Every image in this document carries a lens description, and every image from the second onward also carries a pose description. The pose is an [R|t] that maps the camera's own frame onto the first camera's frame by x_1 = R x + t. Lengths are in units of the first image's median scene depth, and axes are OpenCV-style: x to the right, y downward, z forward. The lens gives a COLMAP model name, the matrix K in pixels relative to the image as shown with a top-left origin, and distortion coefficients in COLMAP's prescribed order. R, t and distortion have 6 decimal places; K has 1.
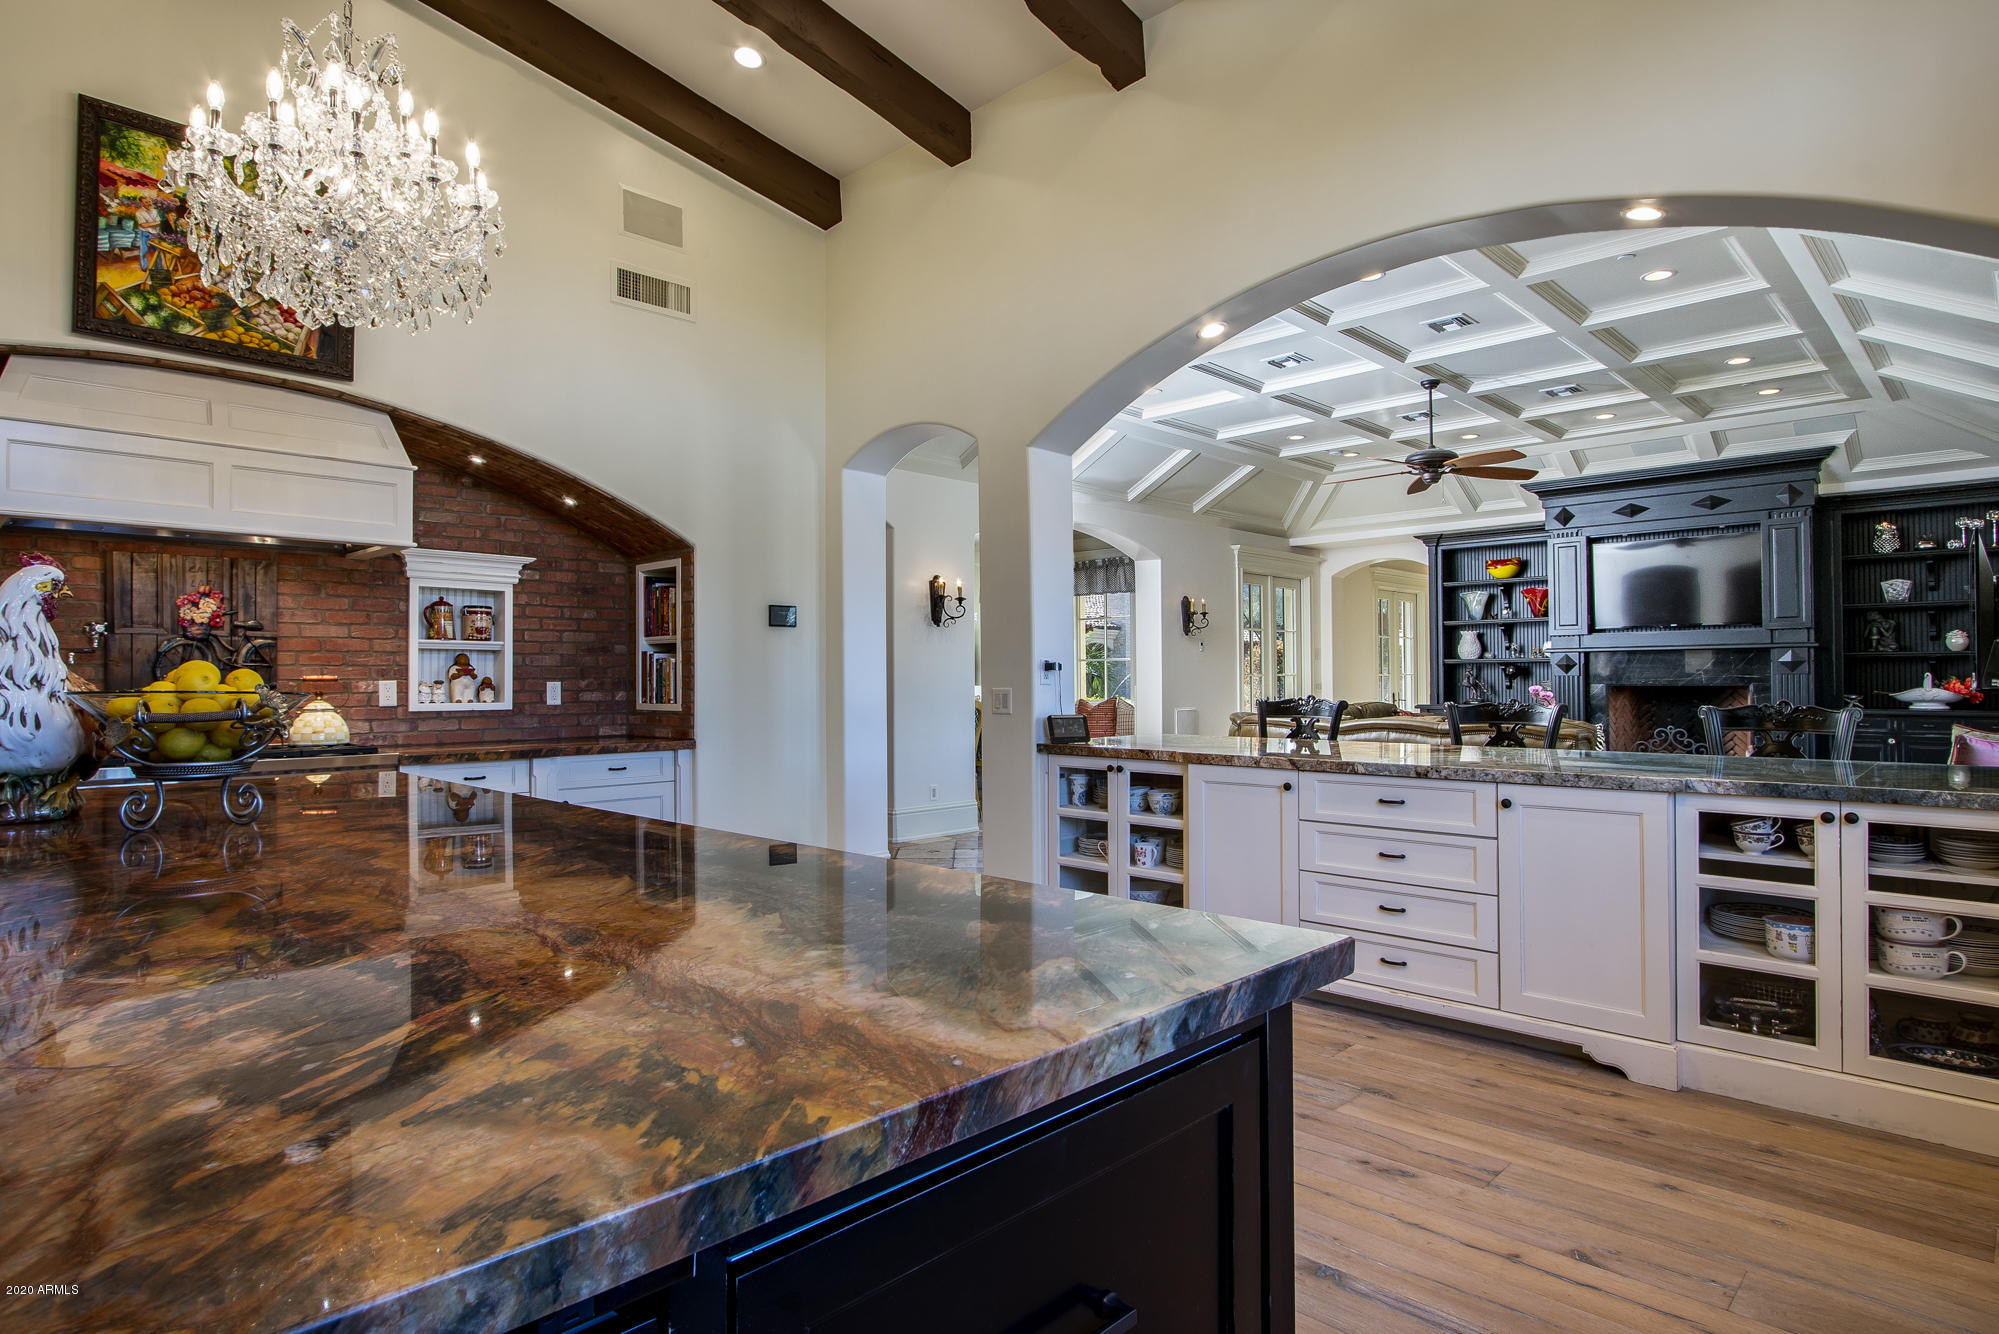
lens RADIAL K [[1094.1, 0, 1000.3], [0, 1094.1, 672.2], [0, 0, 1]] dist [-0.003259, -0.000430]
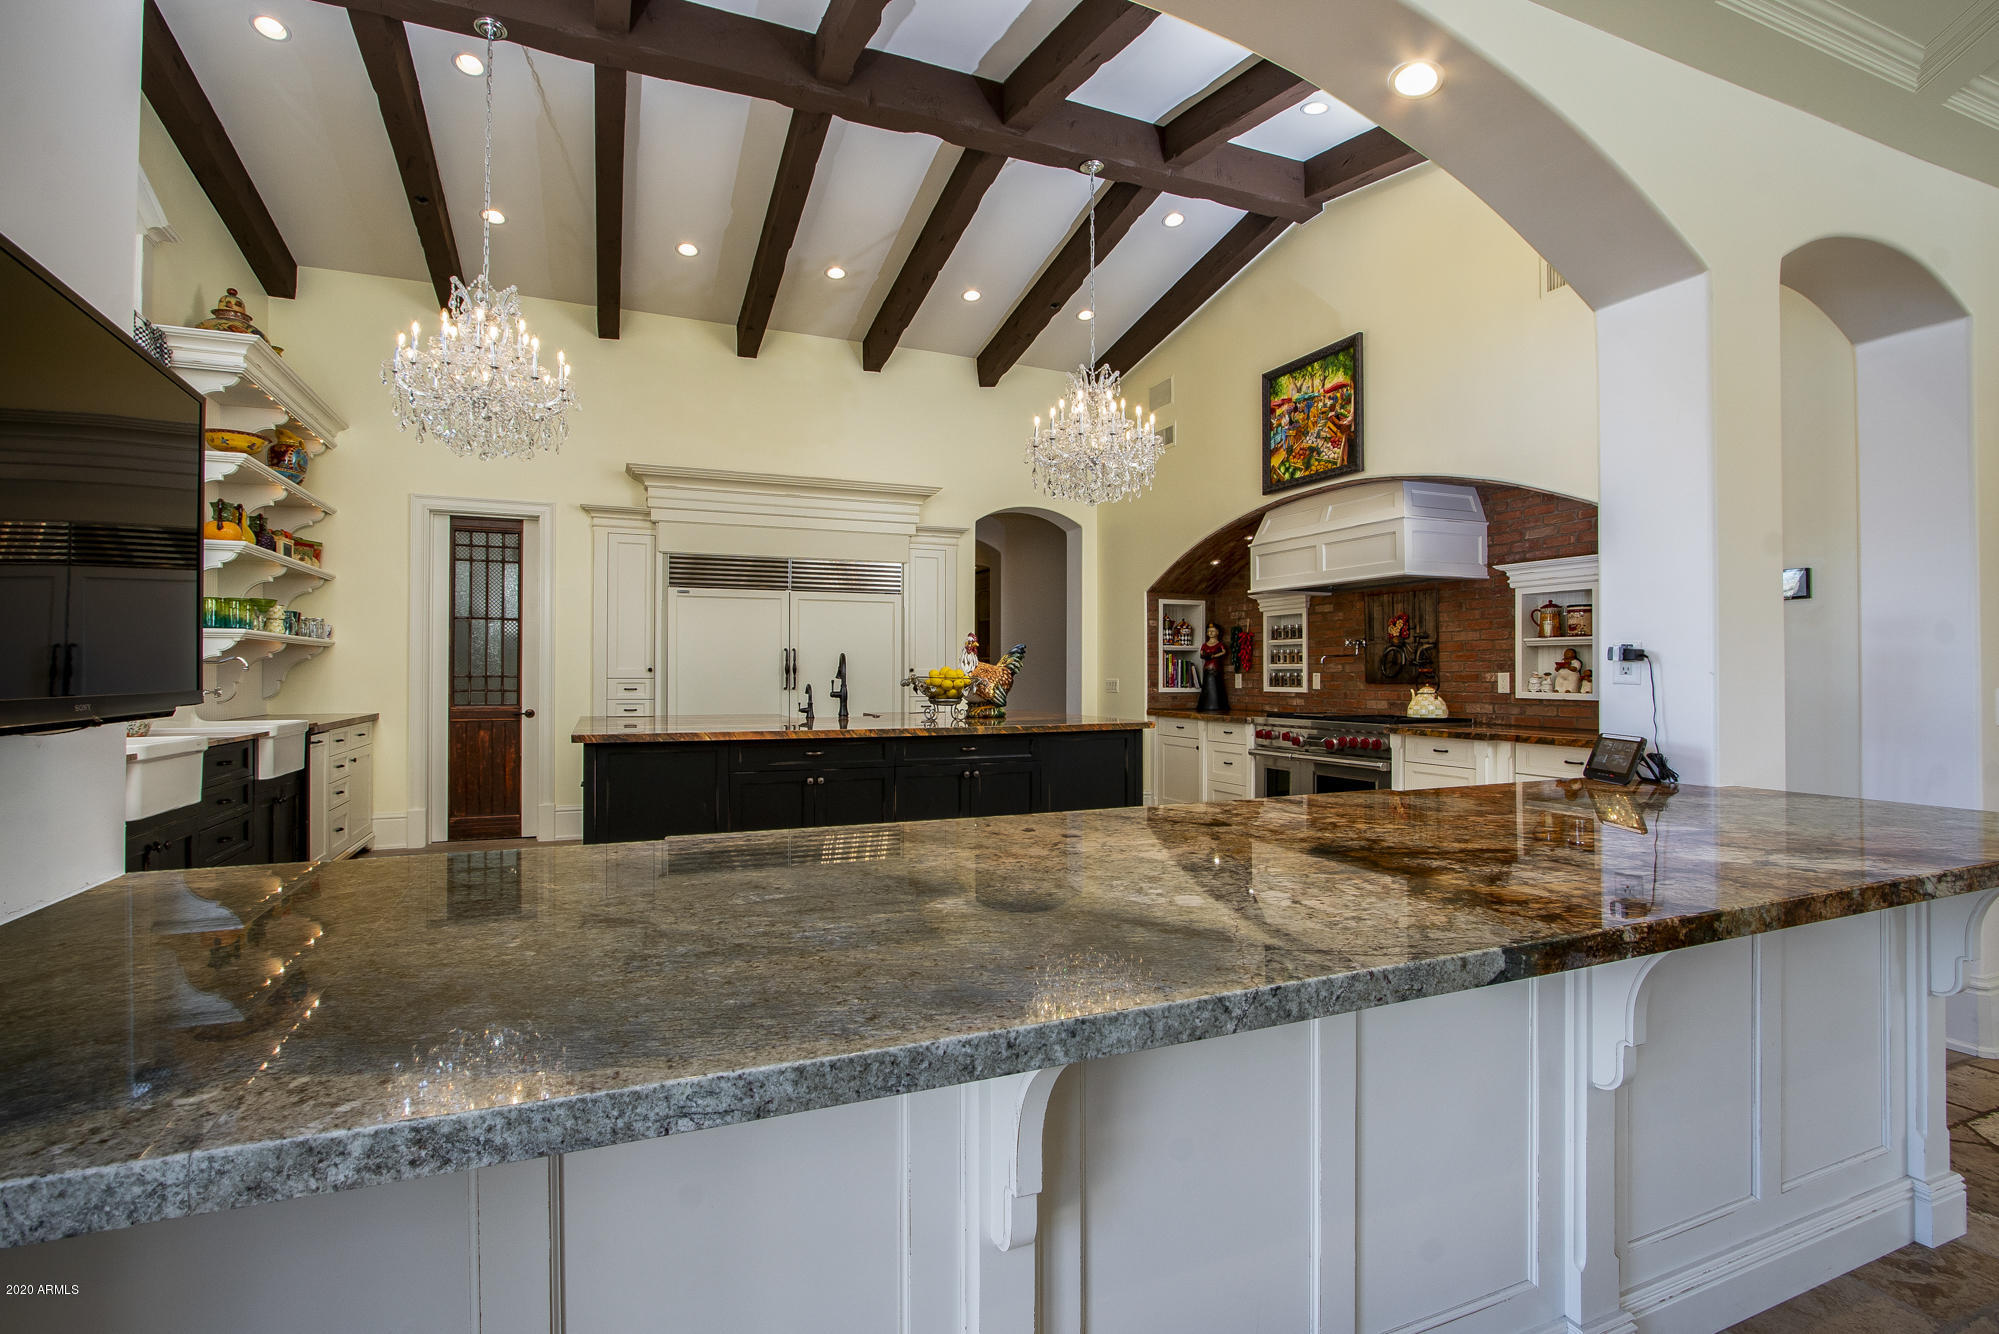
lens RADIAL K [[931.8, 0, 998.4], [0, 931.8, 665.3], [0, 0, 1]] dist [-0.000957, -0.000023]
pose [[-0.384590, -0.002255, -0.923085, 0.751593], [0.010936, 0.999916, -0.006999, 0.000405], [0.923023, -0.012787, -0.384533, 1.016991]]
